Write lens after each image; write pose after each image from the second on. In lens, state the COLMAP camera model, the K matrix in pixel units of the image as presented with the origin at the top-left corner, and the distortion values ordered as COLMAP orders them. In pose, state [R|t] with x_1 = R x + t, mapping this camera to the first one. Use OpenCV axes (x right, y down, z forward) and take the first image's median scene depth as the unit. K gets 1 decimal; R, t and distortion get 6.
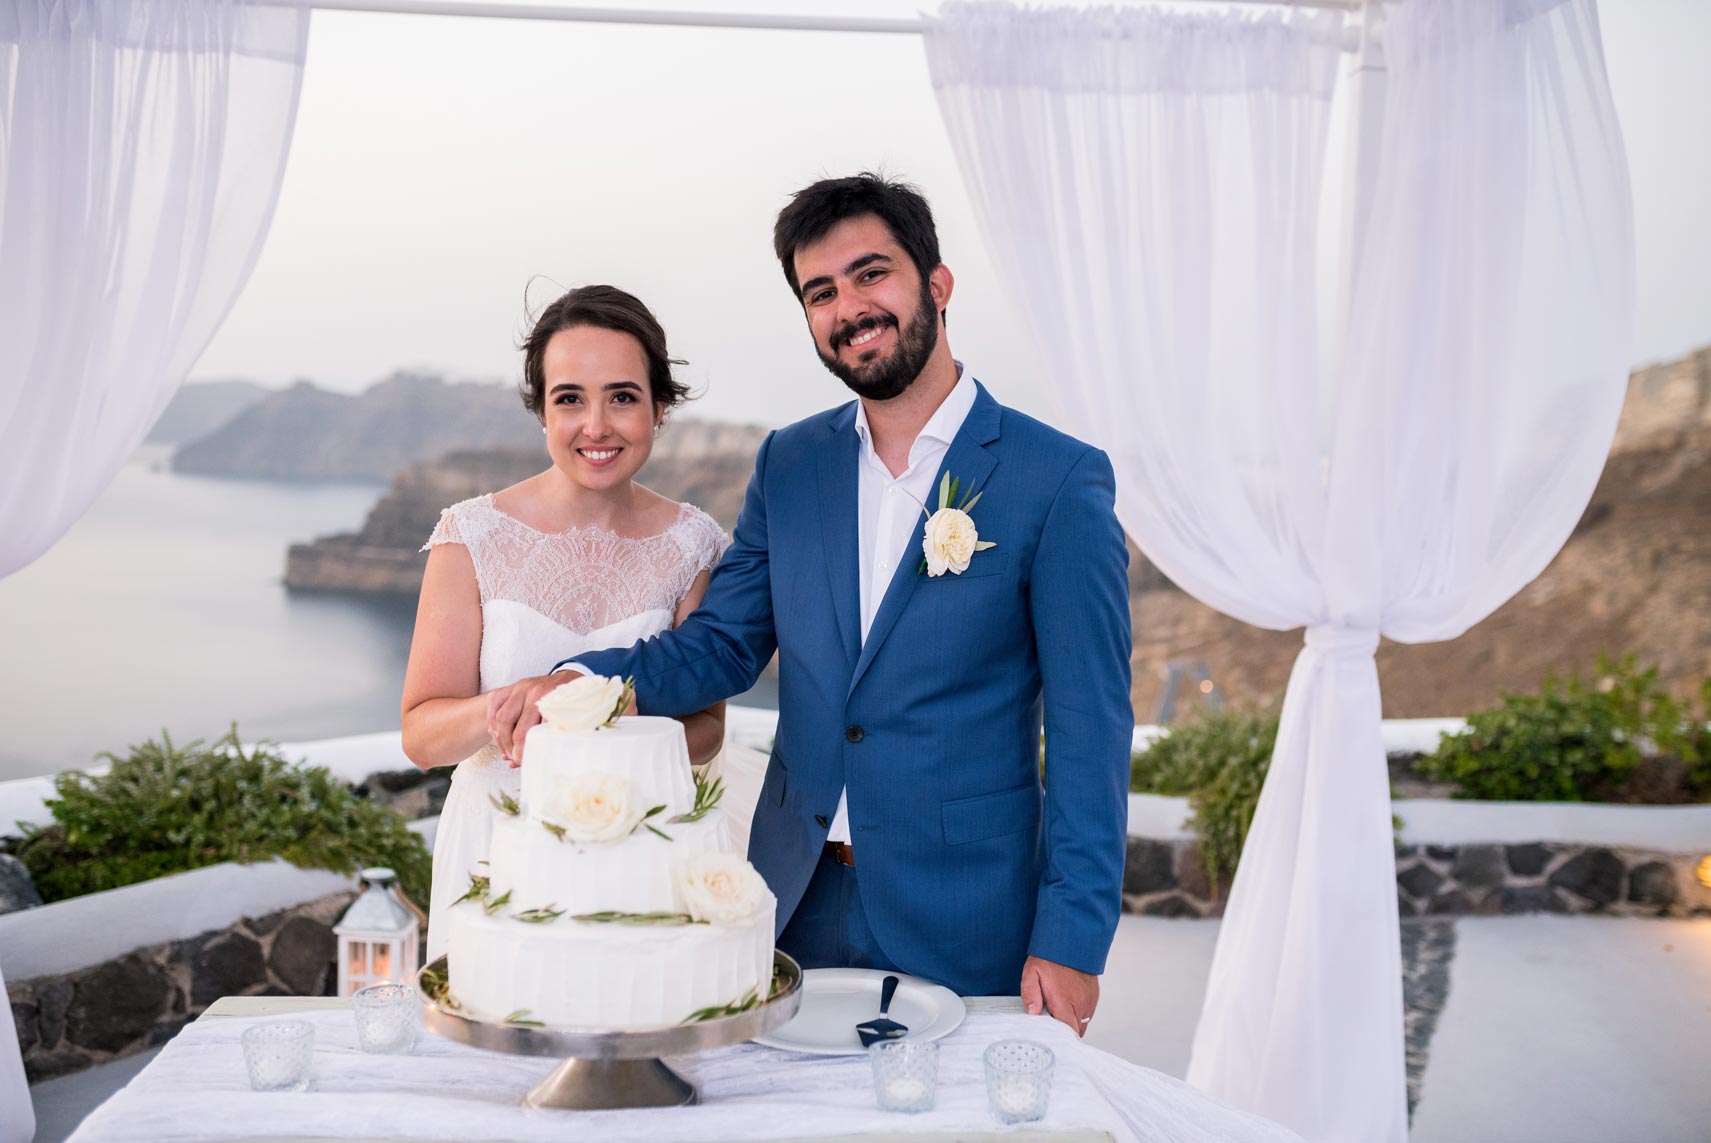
lens RADIAL K [[1634.9, 0, 855.5], [0, 1634.9, 571.5], [0, 0, 1]] dist [-0.047787, 0.067514]
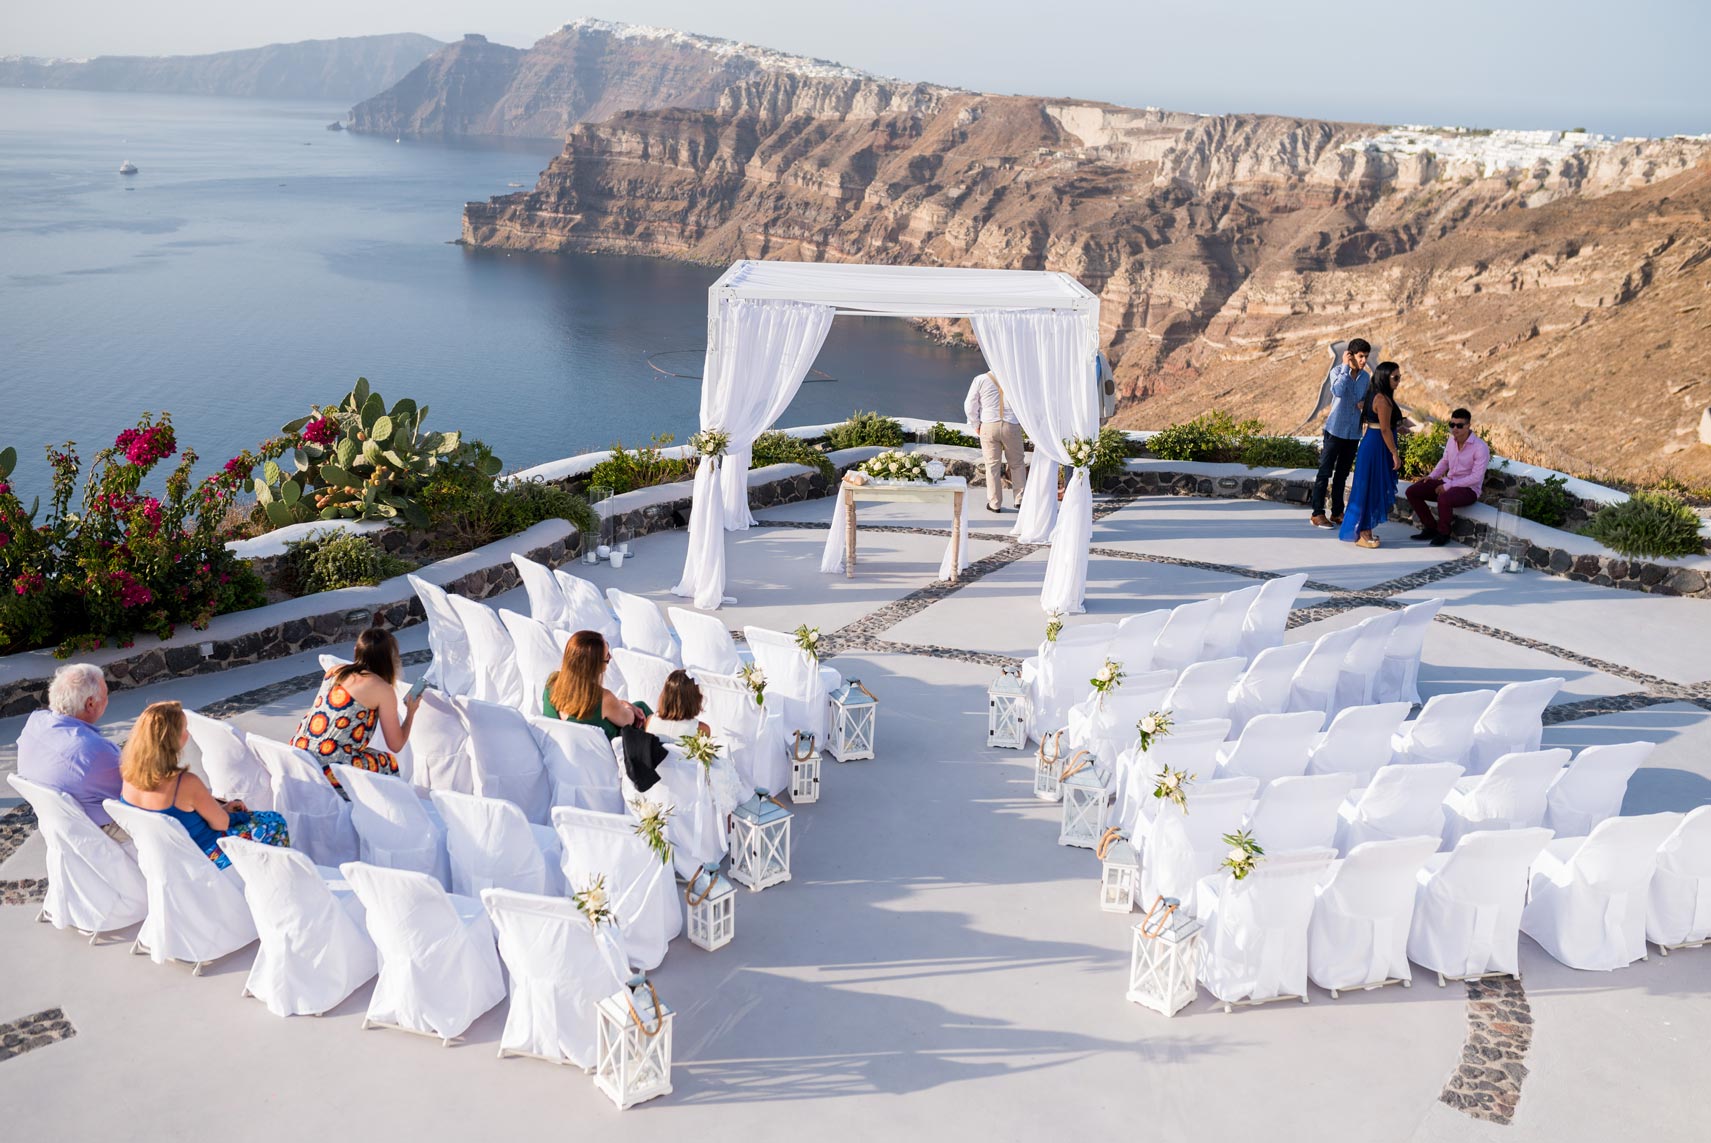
lens RADIAL K [[1634.9, 0, 855.5], [0, 1634.9, 571.5], [0, 0, 1]] dist [-0.047787, 0.067514]
pose [[0.994651, 0.043904, -0.093496, 0.105582], [-0.024274, 0.979173, 0.201572, -0.266316], [0.100398, -0.198224, 0.975001, -2.159350]]
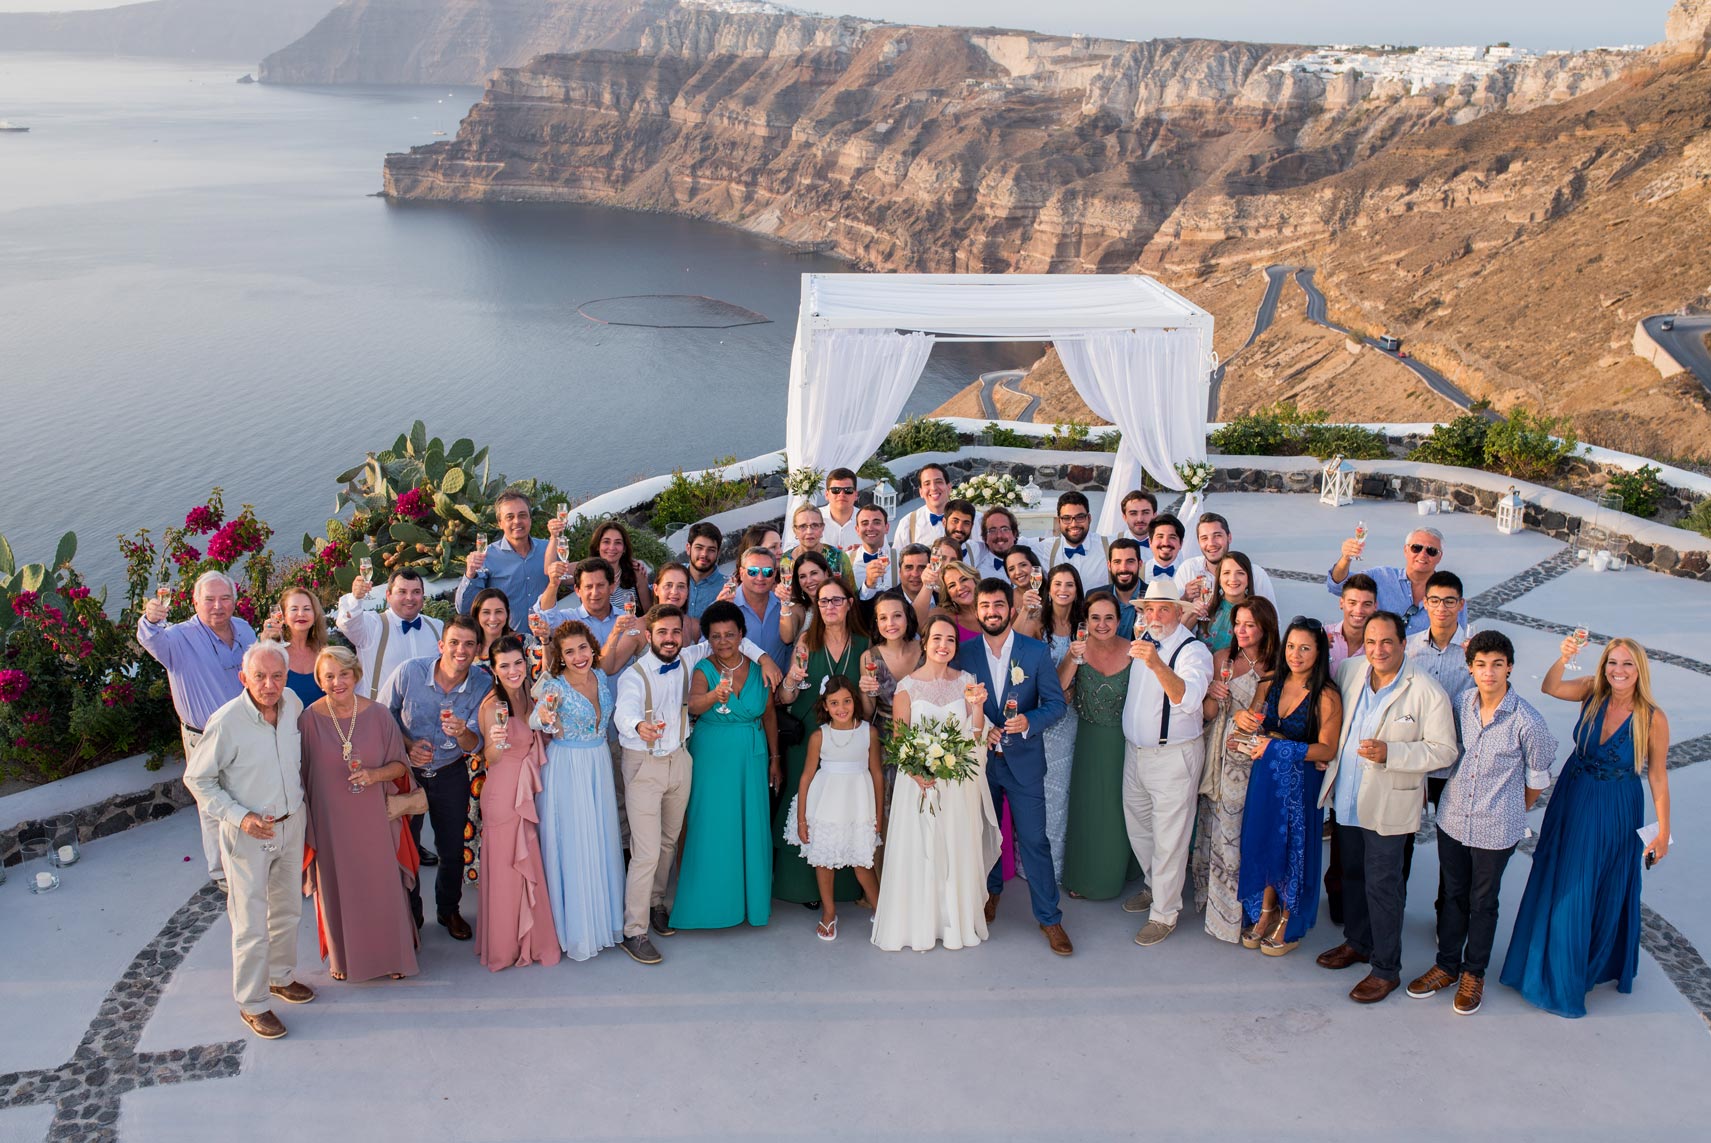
lens RADIAL K [[1634.9, 0, 855.5], [0, 1634.9, 571.5], [0, 0, 1]] dist [-0.047787, 0.067514]
pose [[0.998407, 0.005102, -0.056194, -0.131567], [0.008443, 0.971185, 0.238176, -0.376274], [0.055790, -0.238271, 0.969595, -2.031002]]
